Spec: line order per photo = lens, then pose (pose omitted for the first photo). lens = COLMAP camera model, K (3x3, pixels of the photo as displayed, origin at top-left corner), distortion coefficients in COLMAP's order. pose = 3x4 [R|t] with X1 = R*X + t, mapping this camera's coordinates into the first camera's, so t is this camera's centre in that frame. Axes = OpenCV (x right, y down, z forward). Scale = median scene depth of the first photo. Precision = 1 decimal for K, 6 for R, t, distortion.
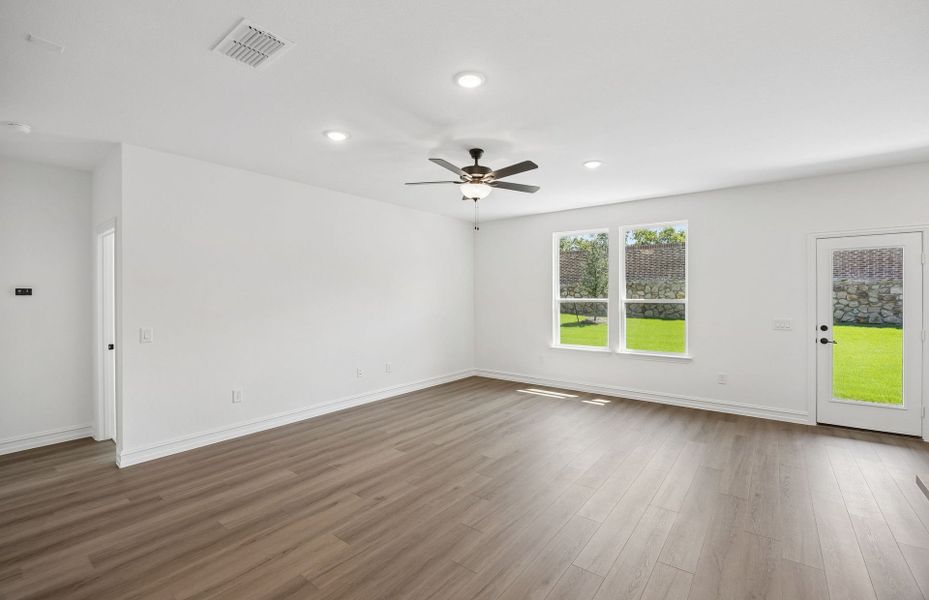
lens RADIAL K [[396.3, 0, 468.7], [0, 396.3, 298.3], [0, 0, 1]] dist [-0.011698, 0.000811]
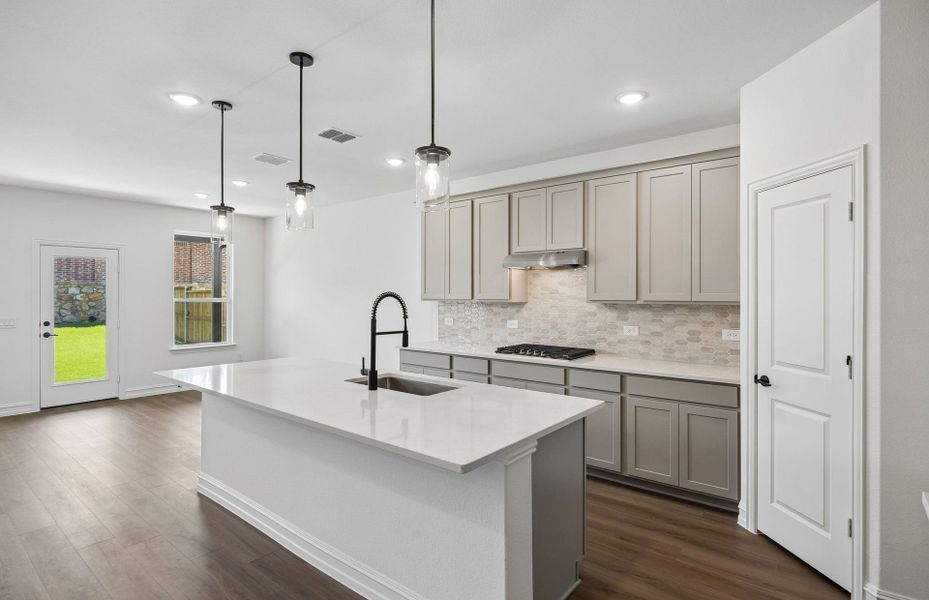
lens RADIAL K [[459.7, 0, 474.5], [0, 459.7, 296.2], [0, 0, 1]] dist [-0.000206, -0.001046]
pose [[0.002891, 0.001204, 0.999995, -0.334411], [0.004239, 0.999990, -0.001216, 0.001989], [-0.999987, 0.004243, 0.002886, -0.195608]]
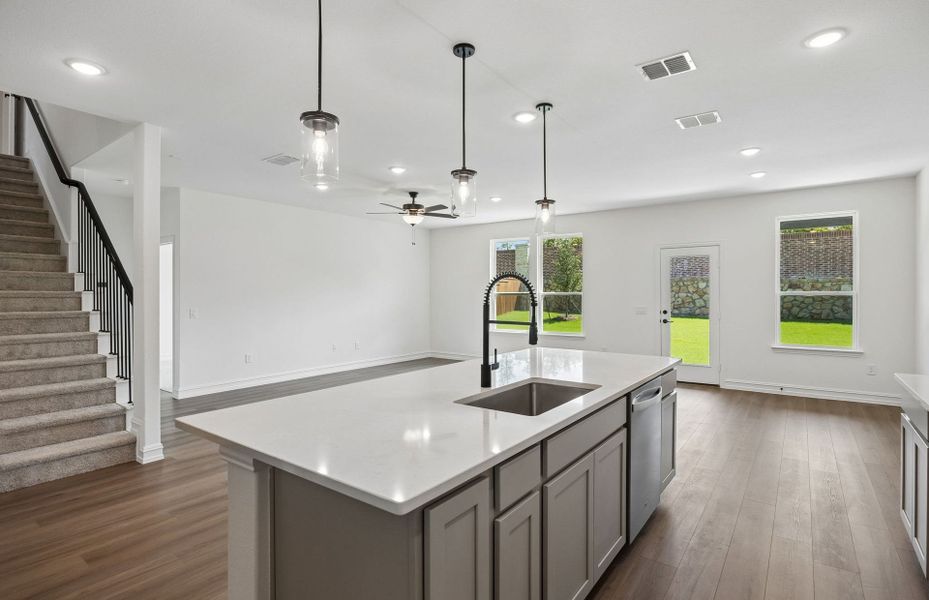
lens RADIAL K [[459.7, 0, 467.9], [0, 459.7, 294.3], [0, 0, 1]] dist [-0.000206, -0.001046]
pose [[0.999669, 0.001722, 0.025679, 0.118561], [-0.001539, 0.999973, -0.007149, 0.019197], [-0.025691, 0.007107, 0.999645, -0.497207]]
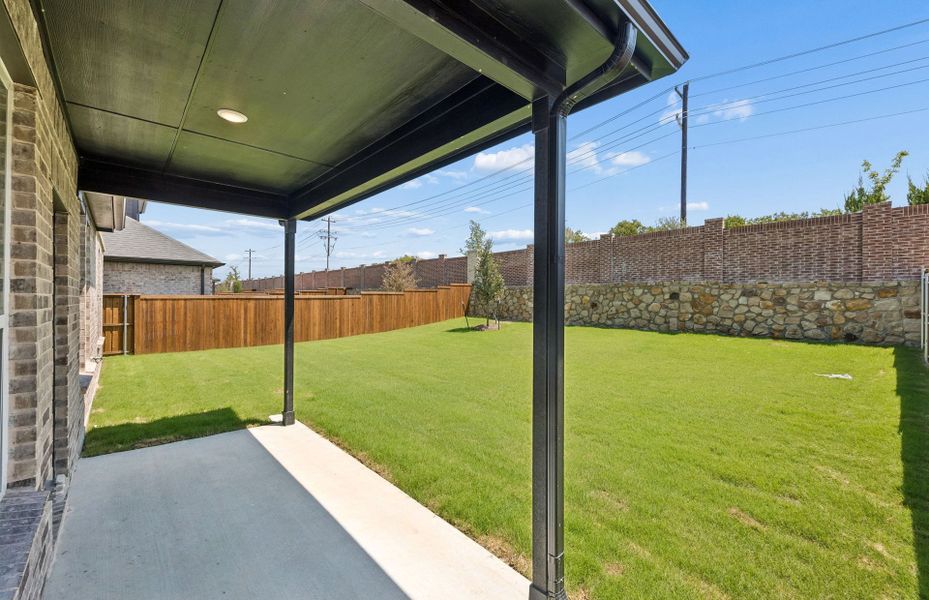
lens RADIAL K [[367.1, 0, 468.1], [0, 367.1, 300.1], [0, 0, 1]] dist [0.003129, -0.000068]
pose [[0.982210, 0.006514, -0.187672, 1.345772], [-0.006961, 0.999974, -0.001725, -0.013485], [0.187656, 0.003001, 0.982230, 0.414493]]
